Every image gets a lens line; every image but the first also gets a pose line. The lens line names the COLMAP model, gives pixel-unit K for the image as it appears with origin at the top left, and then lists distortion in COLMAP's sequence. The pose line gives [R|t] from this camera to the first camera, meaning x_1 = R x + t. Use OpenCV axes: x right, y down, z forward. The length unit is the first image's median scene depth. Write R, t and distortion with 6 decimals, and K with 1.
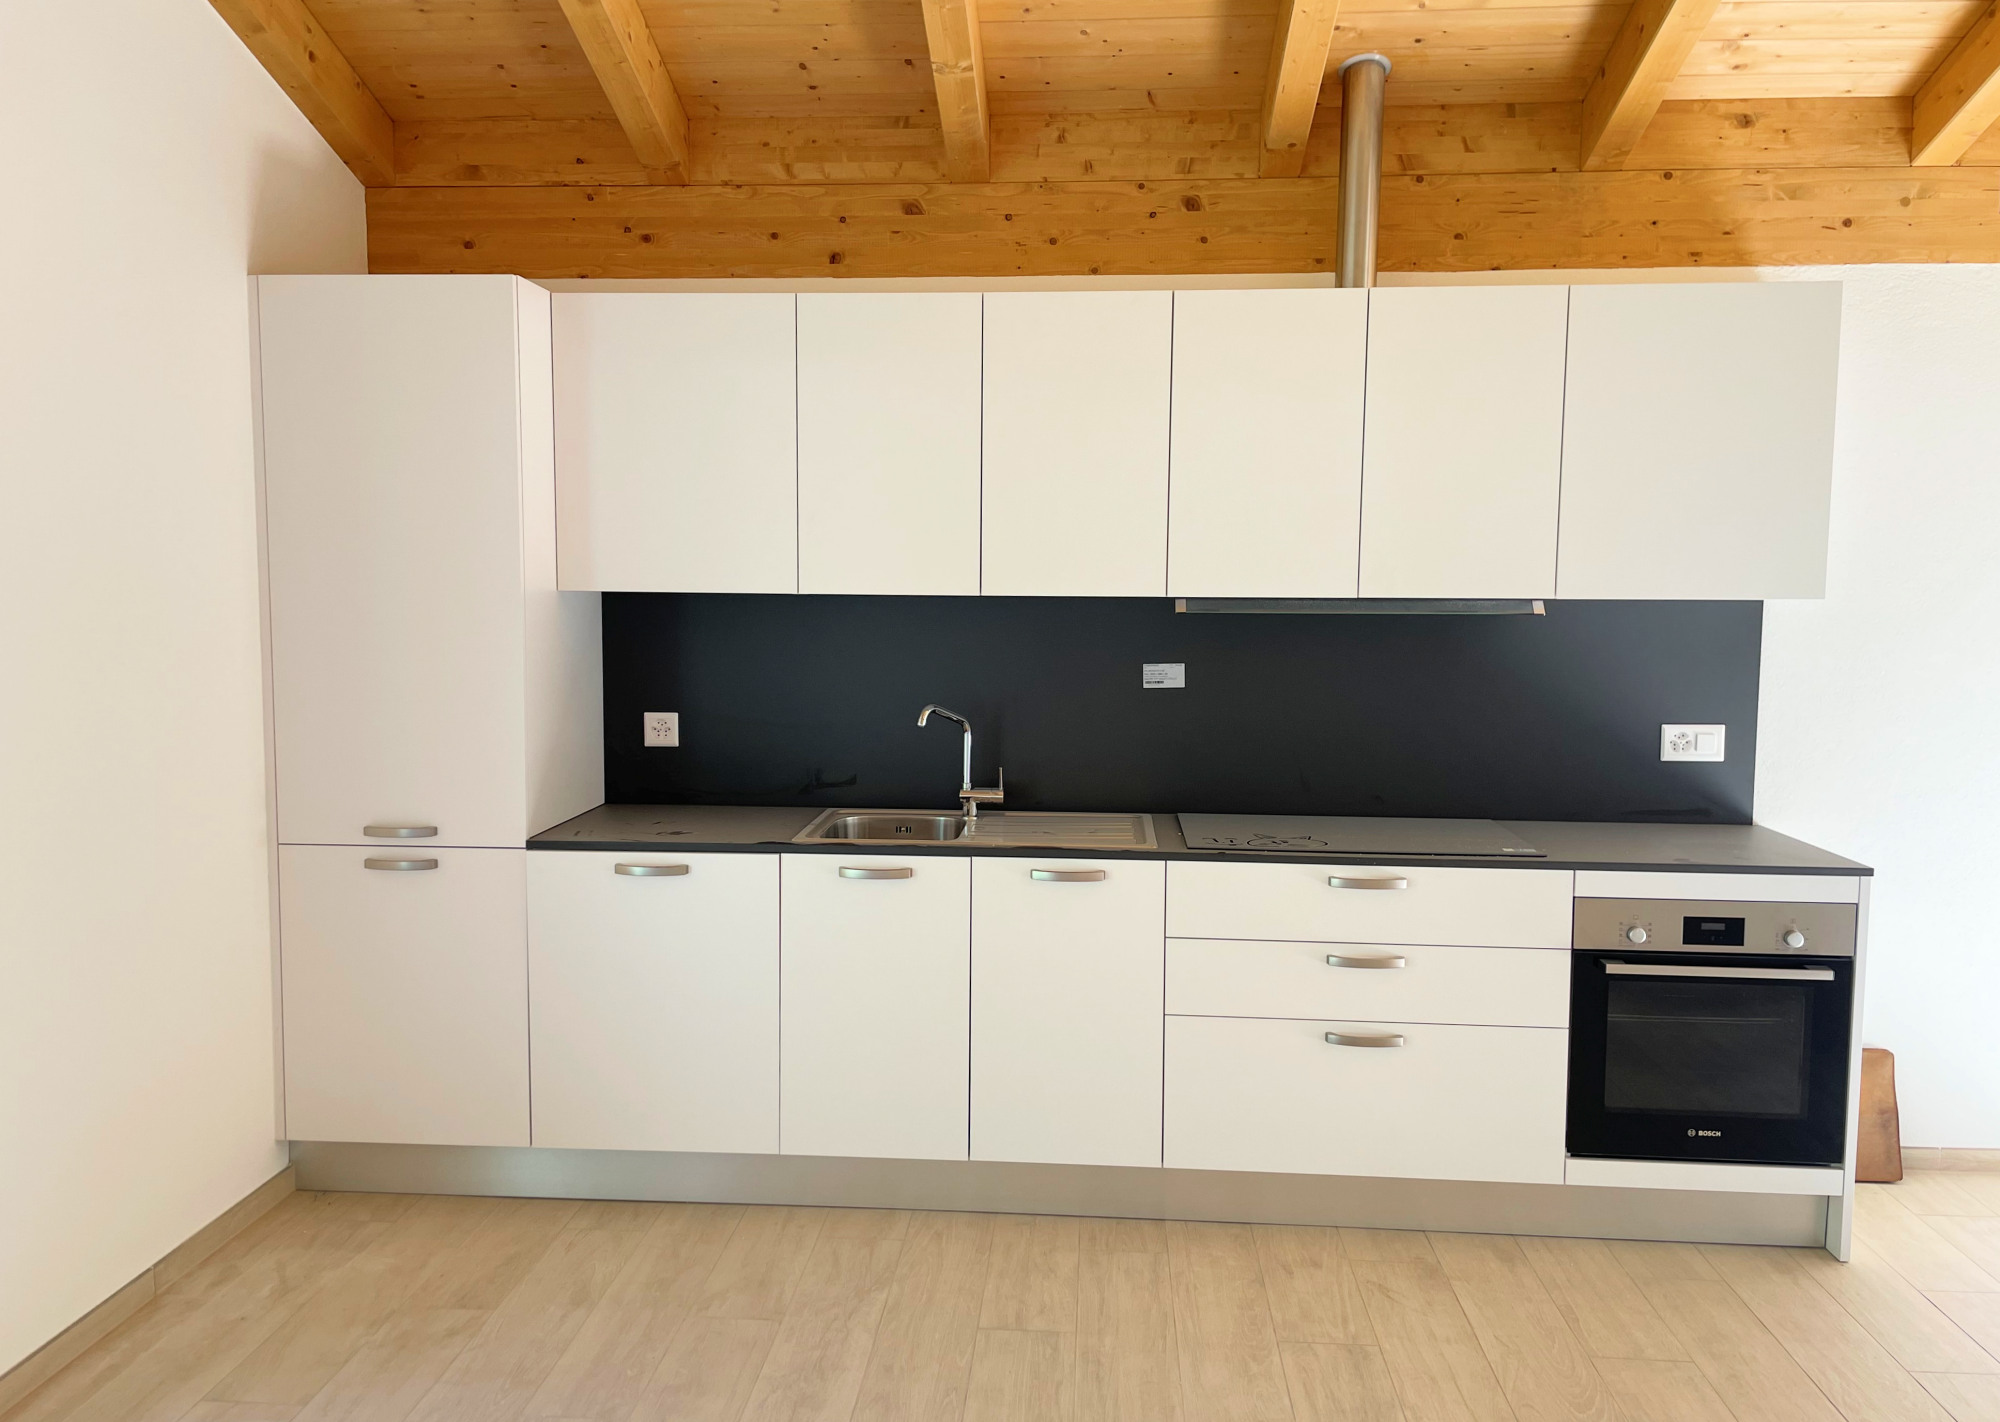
lens RADIAL K [[1560.0, 0, 969.0], [0, 1560.0, 709.2], [0, 0, 1]] dist [0.082208, -0.098809]
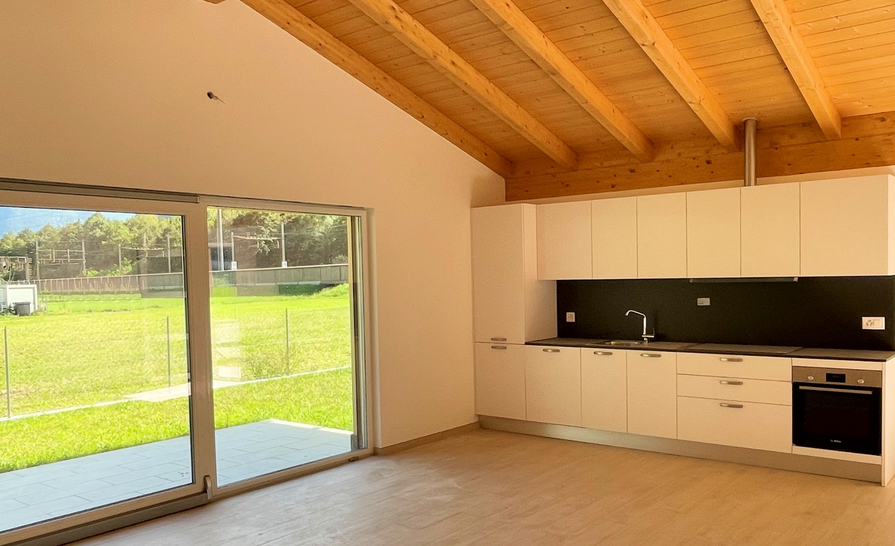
lens RADIAL K [[728.0, 0, 476.0], [0, 728.0, 304.9], [0, 0, 1]] dist [0.000420, 0.002548]
pose [[0.834146, -0.000859, -0.551542, 0.611926], [-0.021810, 0.999165, -0.034540, 0.052651], [0.551112, 0.040841, 0.833431, -0.592030]]
